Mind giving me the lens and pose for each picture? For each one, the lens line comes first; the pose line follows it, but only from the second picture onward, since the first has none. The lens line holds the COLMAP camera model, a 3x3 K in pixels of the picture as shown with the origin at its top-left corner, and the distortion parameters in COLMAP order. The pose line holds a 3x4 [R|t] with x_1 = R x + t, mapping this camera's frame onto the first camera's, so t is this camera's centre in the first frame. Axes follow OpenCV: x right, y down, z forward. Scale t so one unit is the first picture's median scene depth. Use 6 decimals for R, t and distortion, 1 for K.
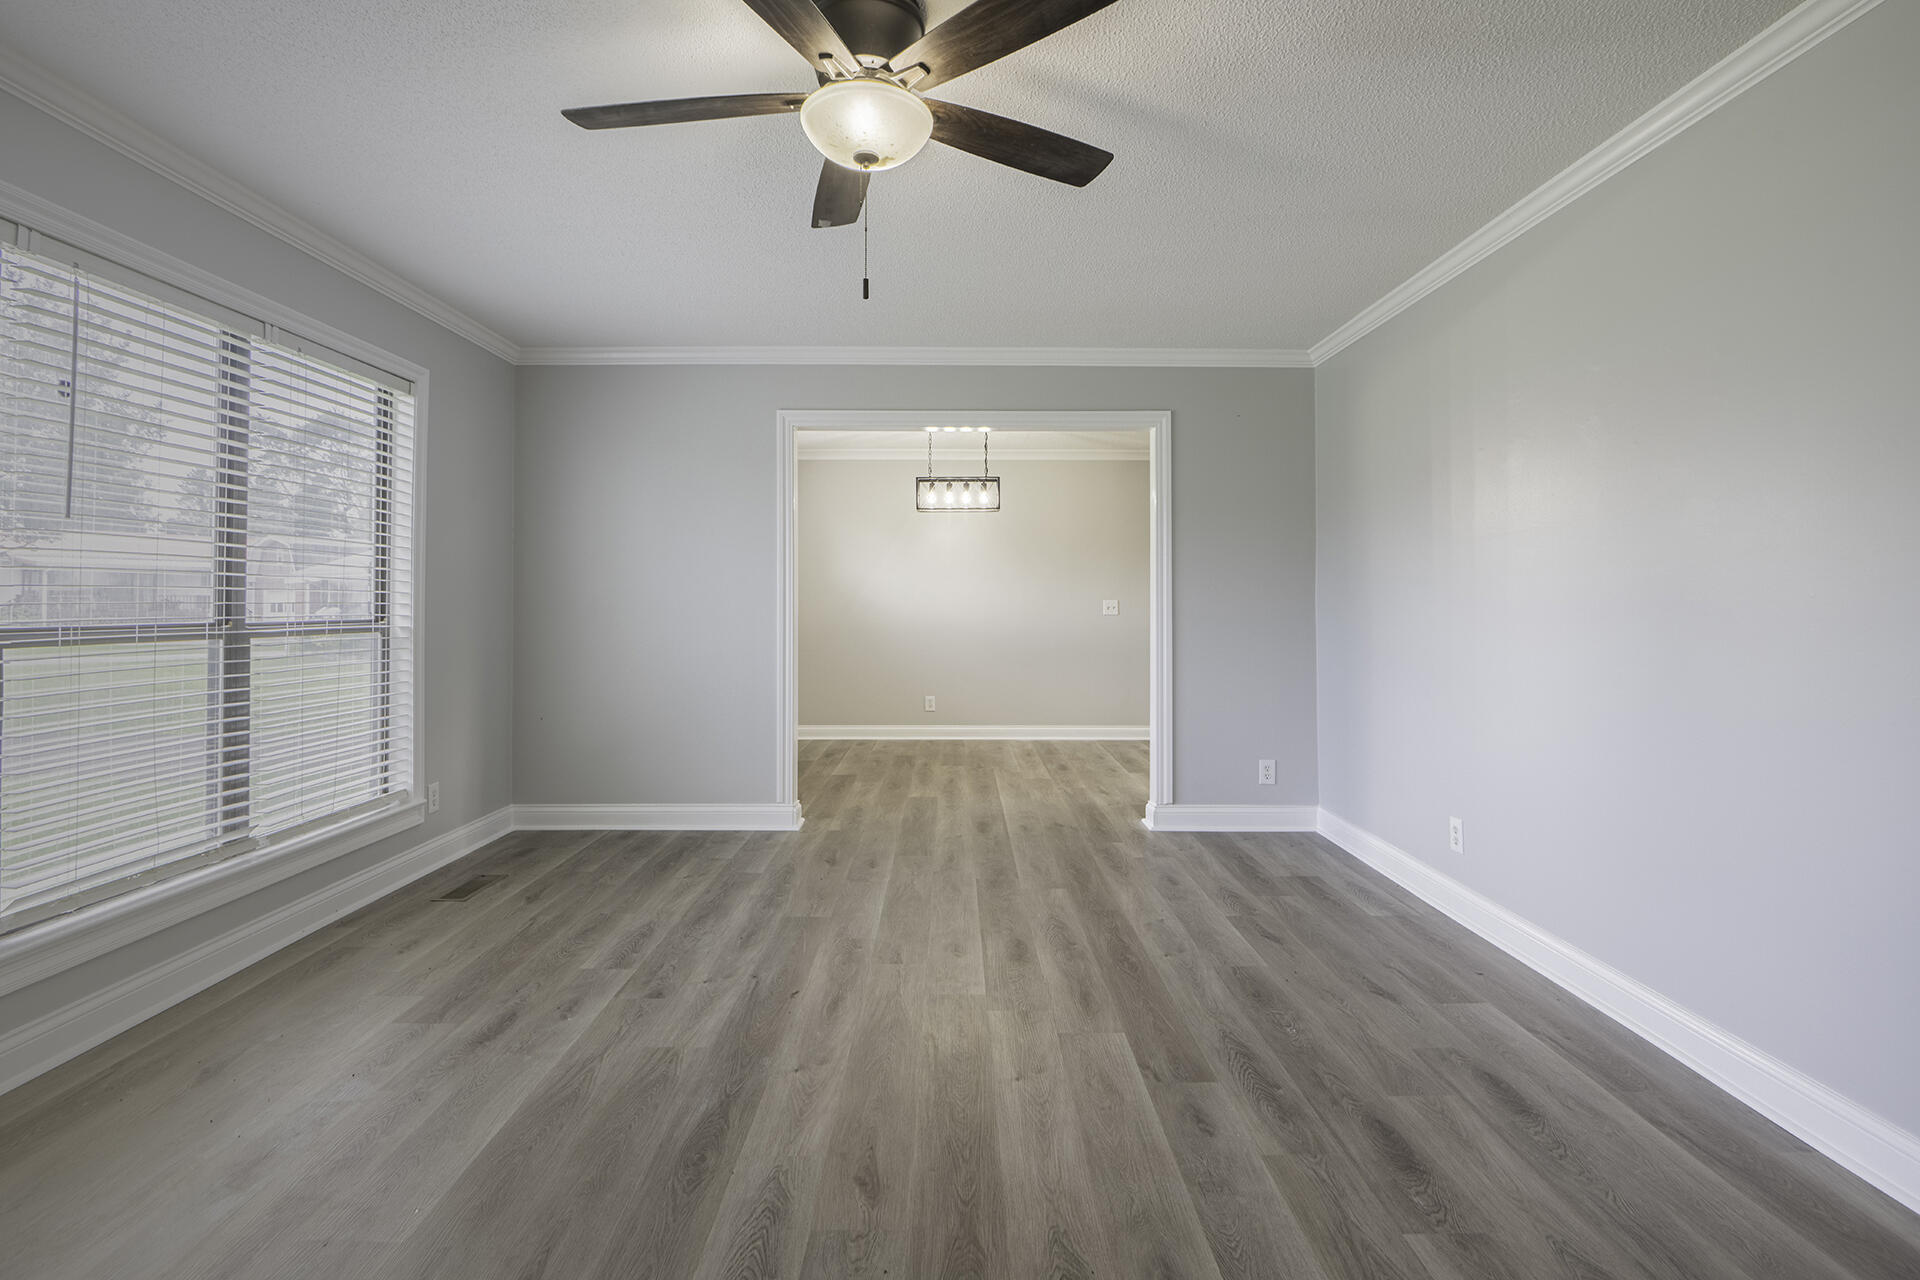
lens RADIAL K [[902.6, 0, 956.8], [0, 902.6, 589.3], [0, 0, 1]] dist [0.016845, -0.027108]
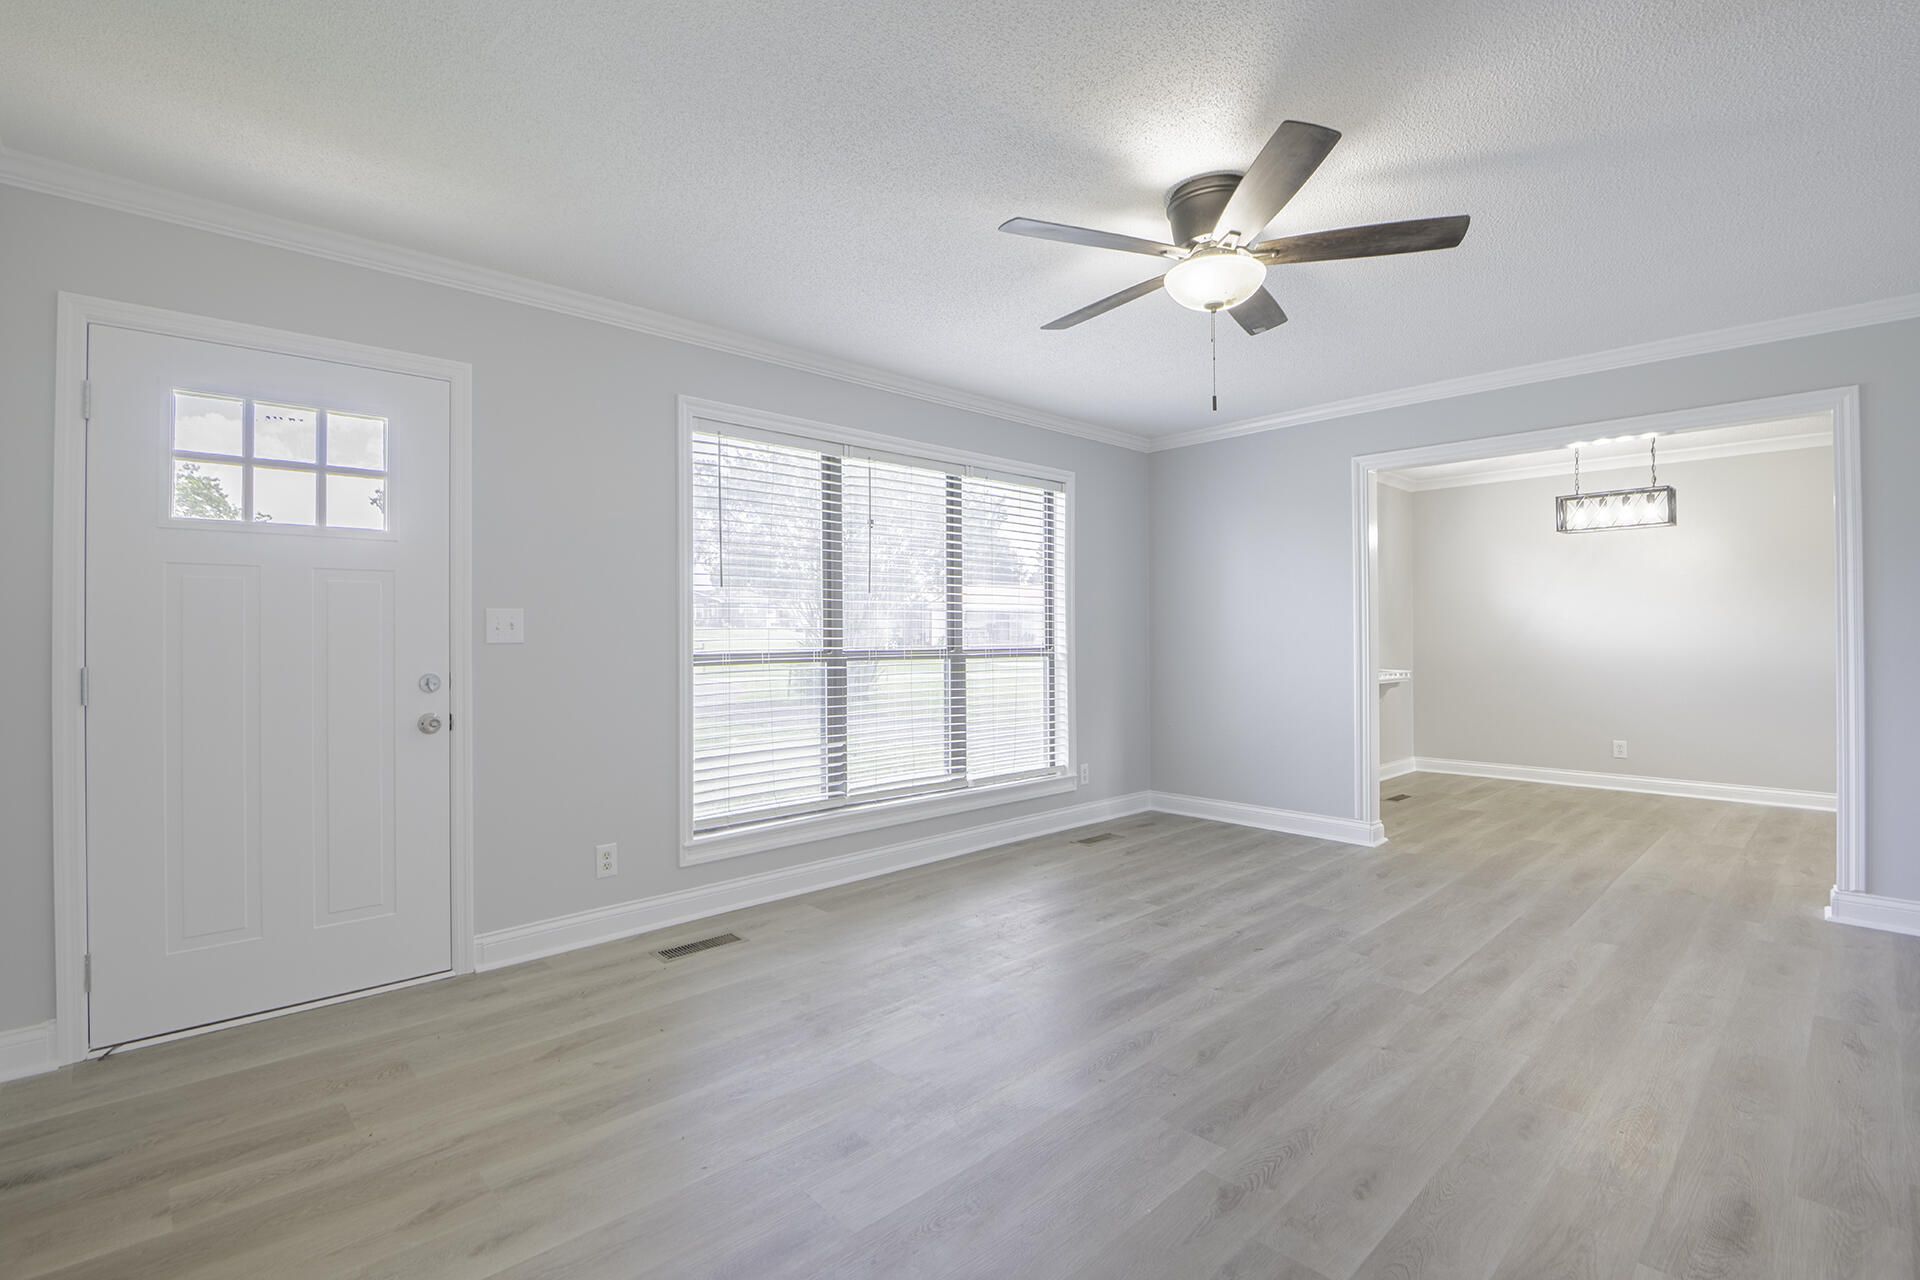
lens RADIAL K [[886.8, 0, 956.6], [0, 886.8, 631.5], [0, 0, 1]] dist [-0.003541, -0.008520]
pose [[0.686608, -0.006529, -0.726999, 0.361456], [0.015528, 0.999863, 0.005685, -0.004339], [0.726862, -0.015192, 0.686615, -0.113947]]
